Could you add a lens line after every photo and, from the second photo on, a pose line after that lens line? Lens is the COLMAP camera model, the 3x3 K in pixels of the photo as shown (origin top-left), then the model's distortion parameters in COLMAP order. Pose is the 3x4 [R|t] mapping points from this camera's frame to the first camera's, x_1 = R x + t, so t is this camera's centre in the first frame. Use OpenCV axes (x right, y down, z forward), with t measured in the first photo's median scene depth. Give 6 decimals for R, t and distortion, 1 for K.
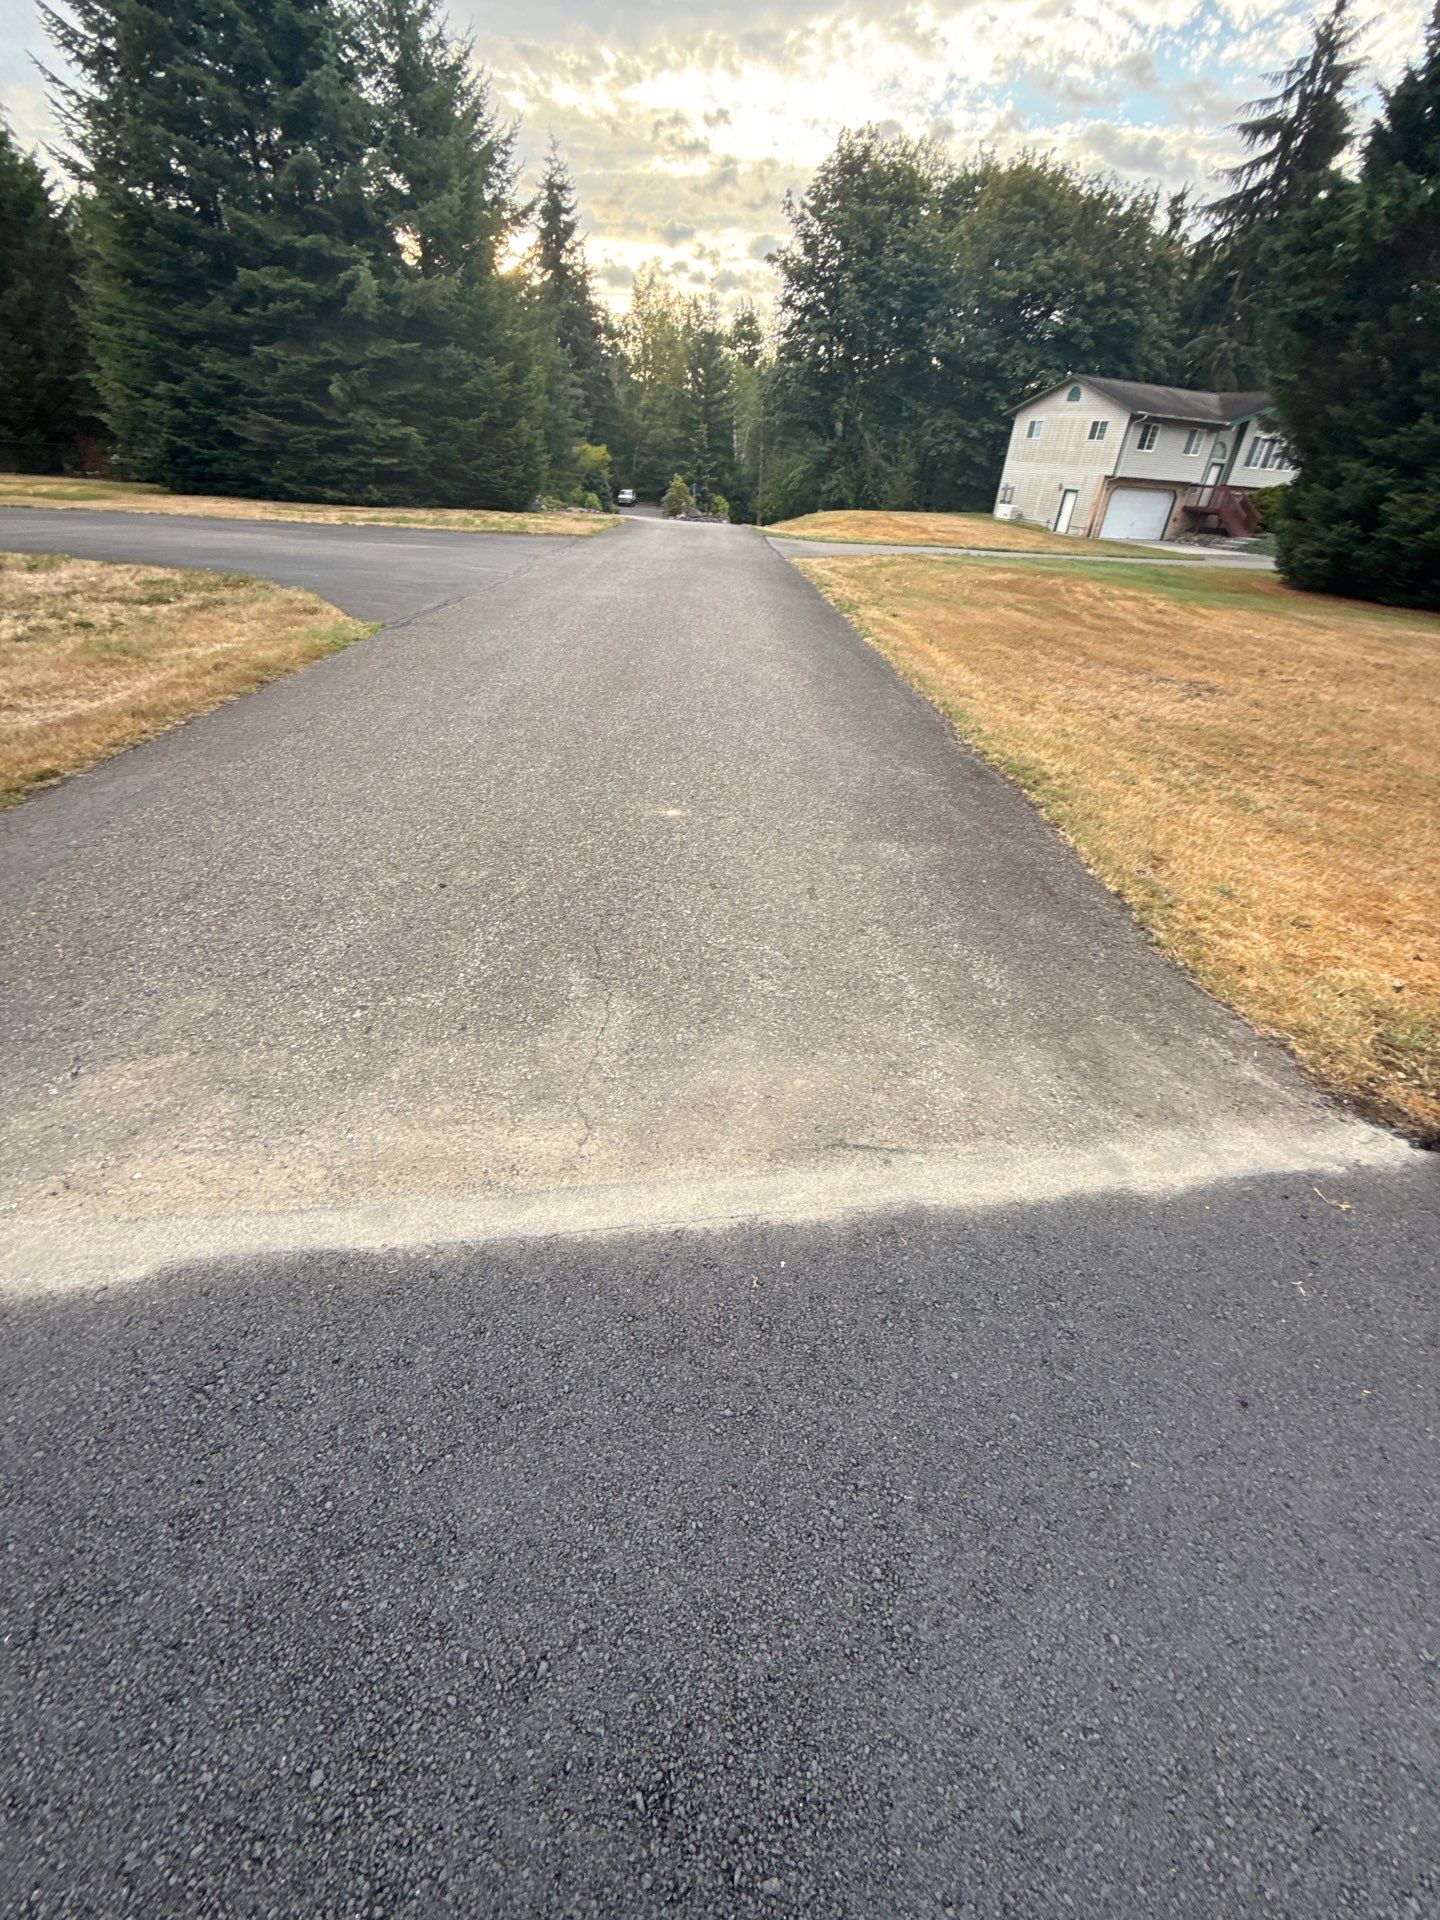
lens RADIAL K [[790.5, 0, 720.0], [0, 790.5, 960.0], [0, 0, 1]] dist [0.000437, 0.000444]
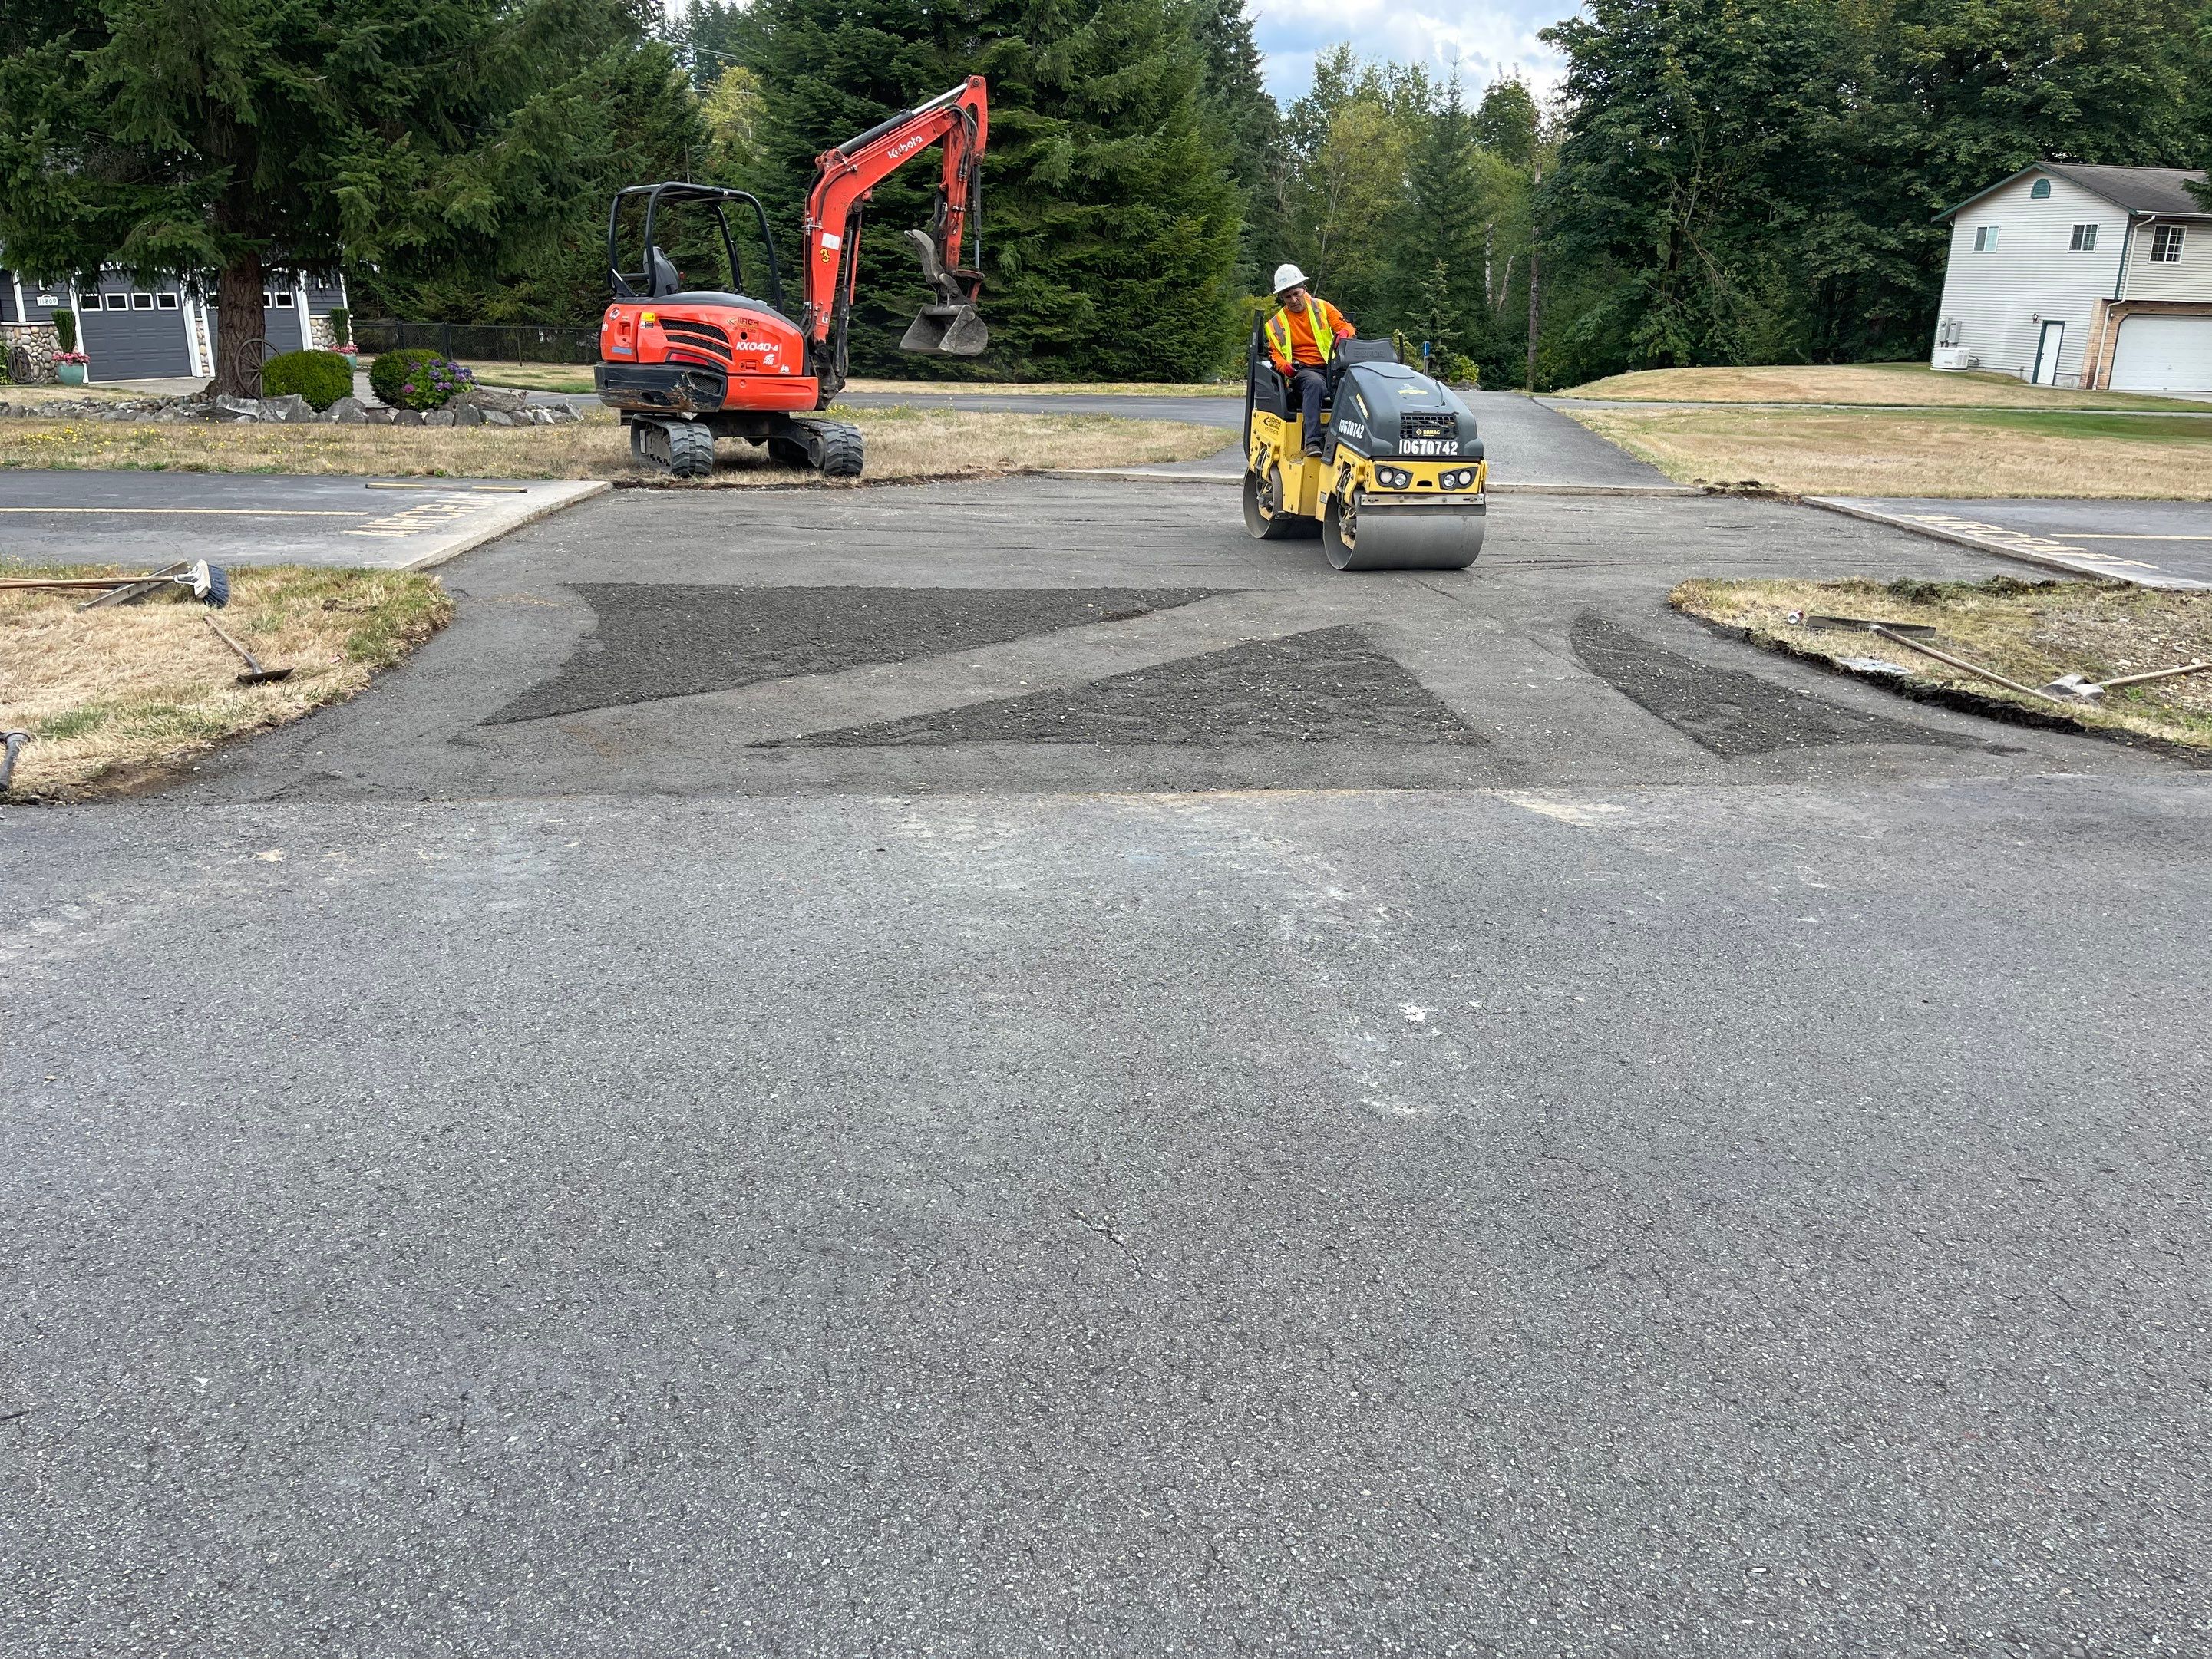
lens RADIAL K [[1686.8, 0, 1105.4], [0, 1686.8, 764.1], [0, 0, 1]] dist [0.106765, -0.147279]
pose [[0.980168, 0.009369, -0.197944, -0.009314], [-0.068074, 0.954015, -0.291926, 0.169249], [0.186107, 0.299612, 0.935733, -0.276494]]
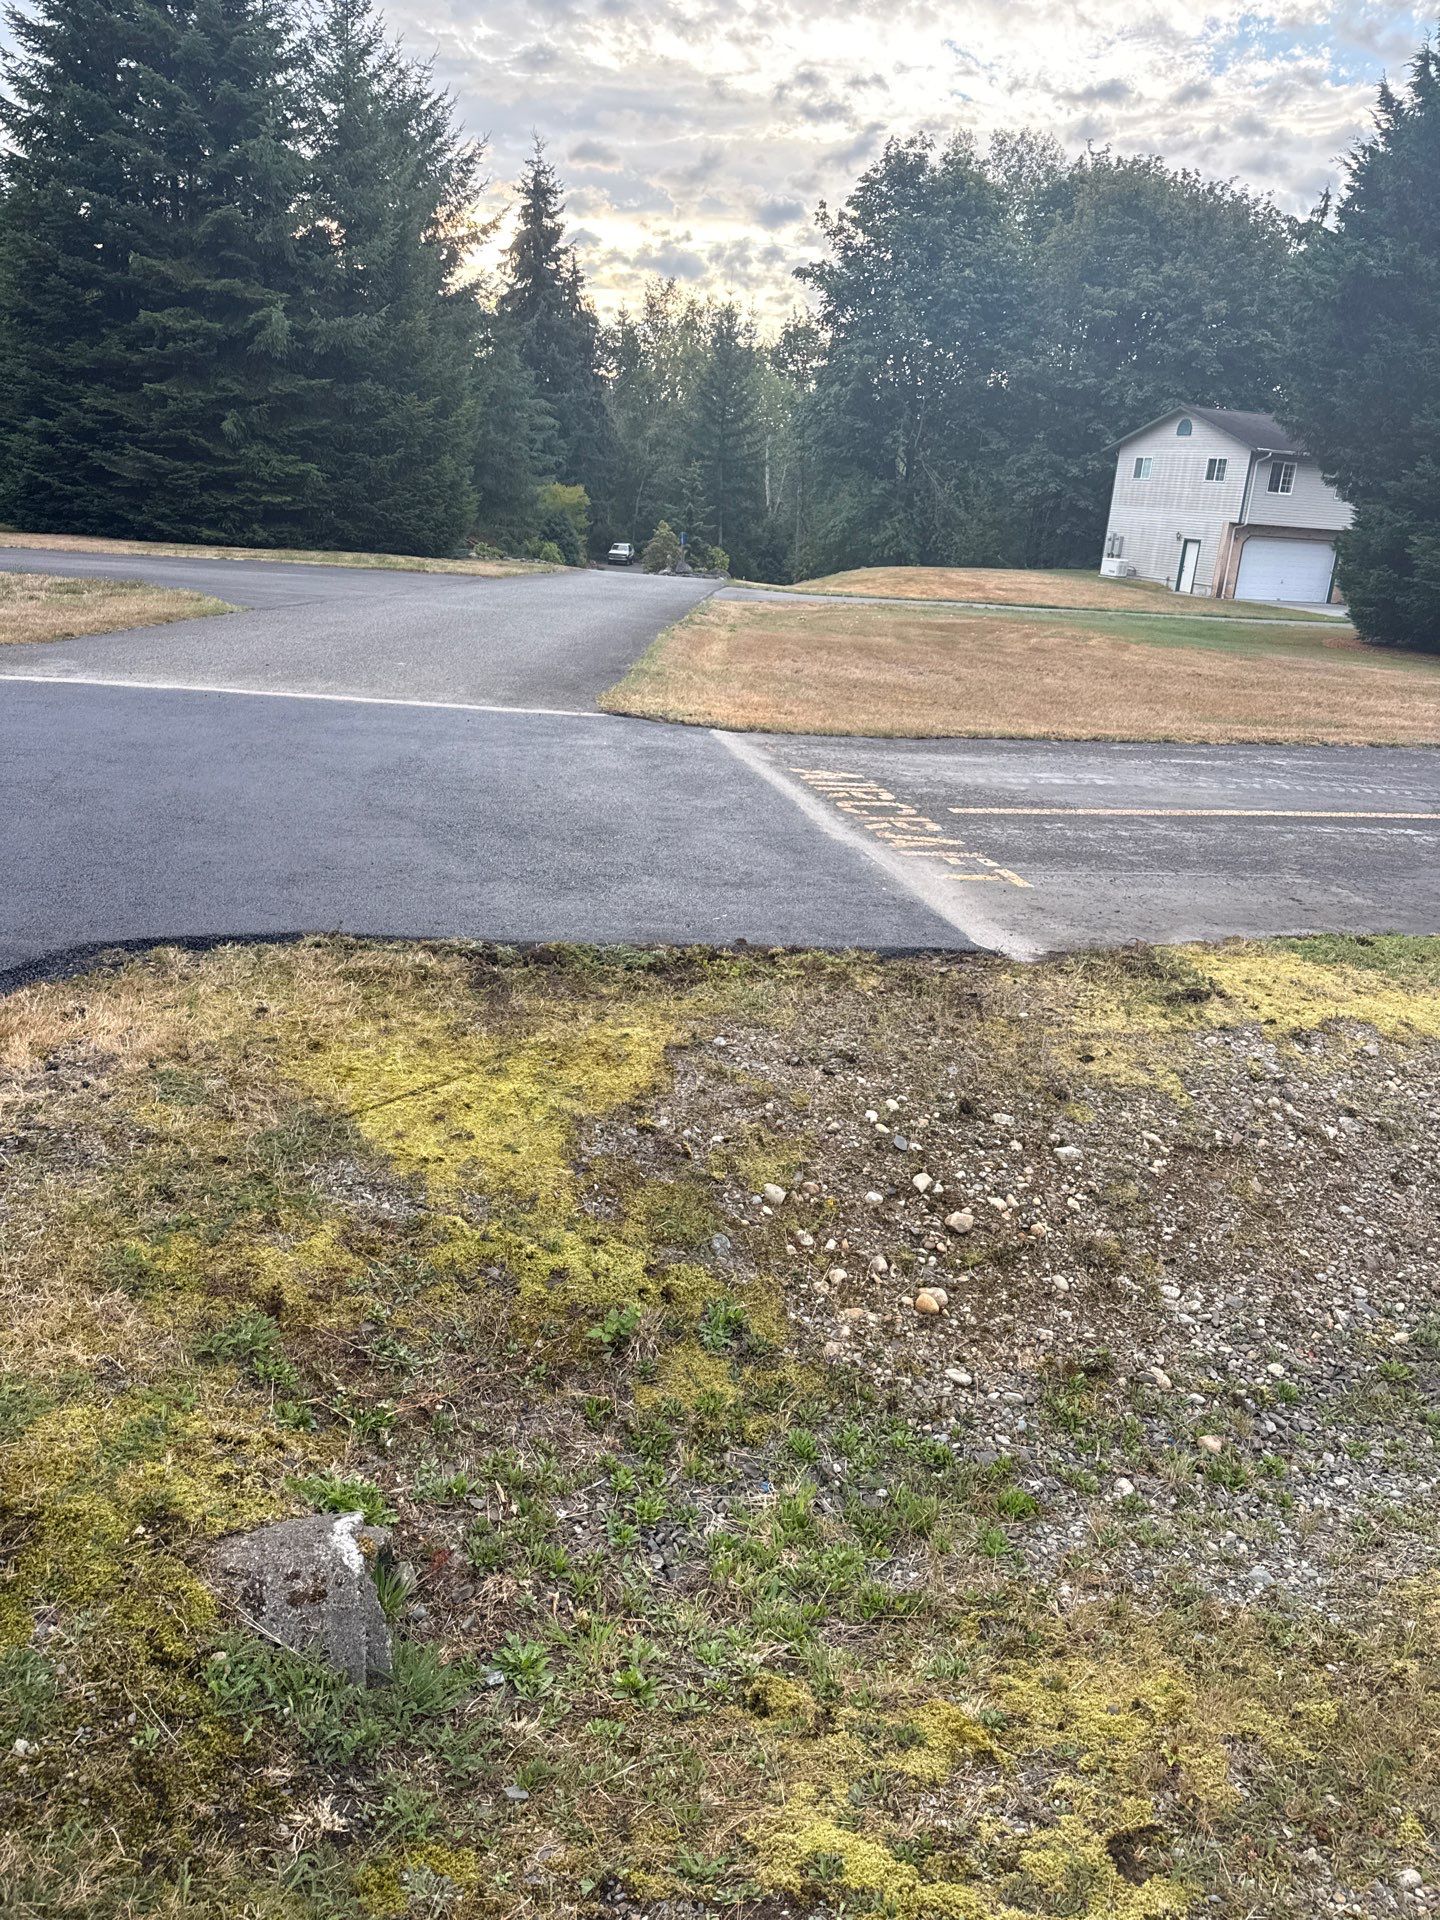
lens RADIAL K [[1370.3, 0, 725.7], [0, 1370.3, 910.5], [0, 0, 1]] dist [0.036558, -0.048877]
pose [[0.999047, 0.017082, -0.040156, 0.066238], [-0.027424, 0.961553, -0.273247, 0.097779], [0.033944, 0.274088, 0.961105, -0.149973]]
